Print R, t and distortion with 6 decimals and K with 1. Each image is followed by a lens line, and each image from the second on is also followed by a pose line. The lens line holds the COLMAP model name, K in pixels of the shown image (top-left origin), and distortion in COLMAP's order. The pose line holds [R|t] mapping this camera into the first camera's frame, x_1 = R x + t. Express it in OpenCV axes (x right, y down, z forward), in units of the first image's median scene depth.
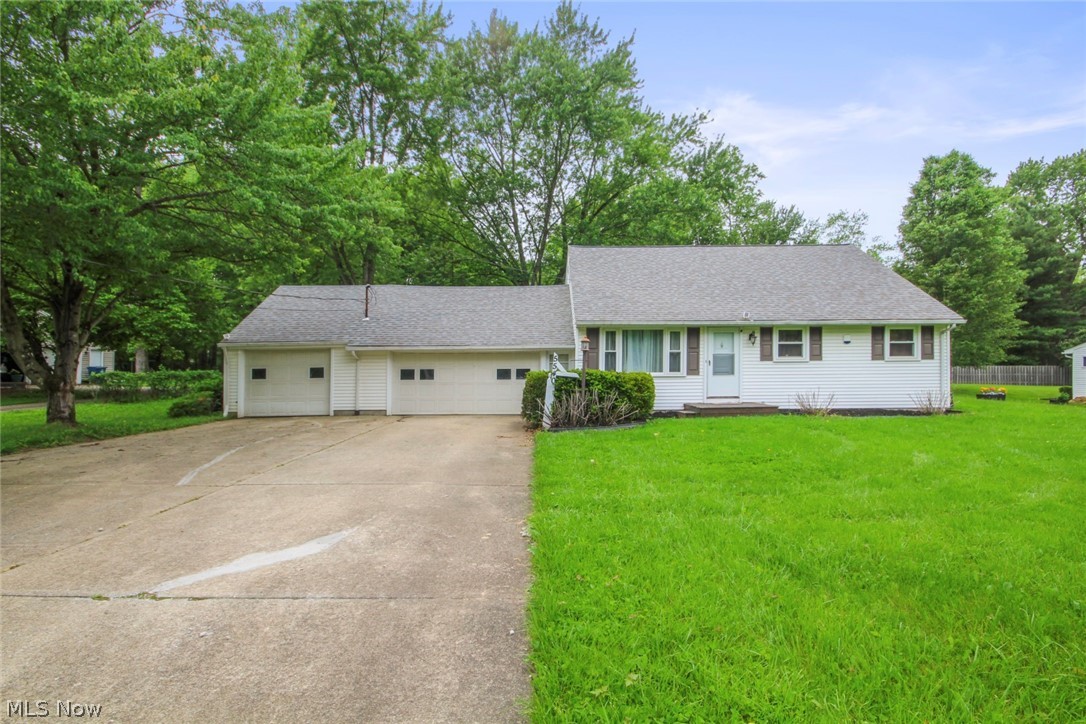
lens RADIAL K [[502.2, 0, 534.6], [0, 502.2, 355.8], [0, 0, 1]] dist [-0.011103, -0.003292]
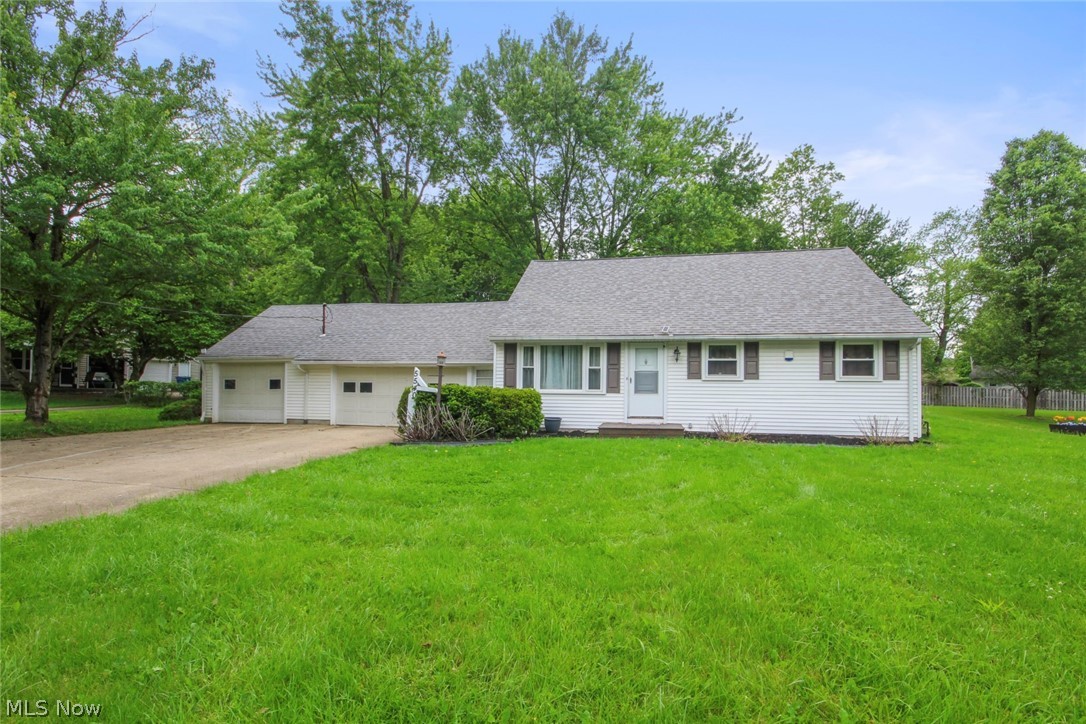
lens RADIAL K [[502.2, 0, 531.4], [0, 502.2, 367.1], [0, 0, 1]] dist [-0.011103, -0.003292]
pose [[0.978952, 0.008936, -0.203896, 0.356936], [-0.010622, 0.999918, -0.007177, -0.002195], [0.203815, 0.009192, 0.978966, 0.039606]]
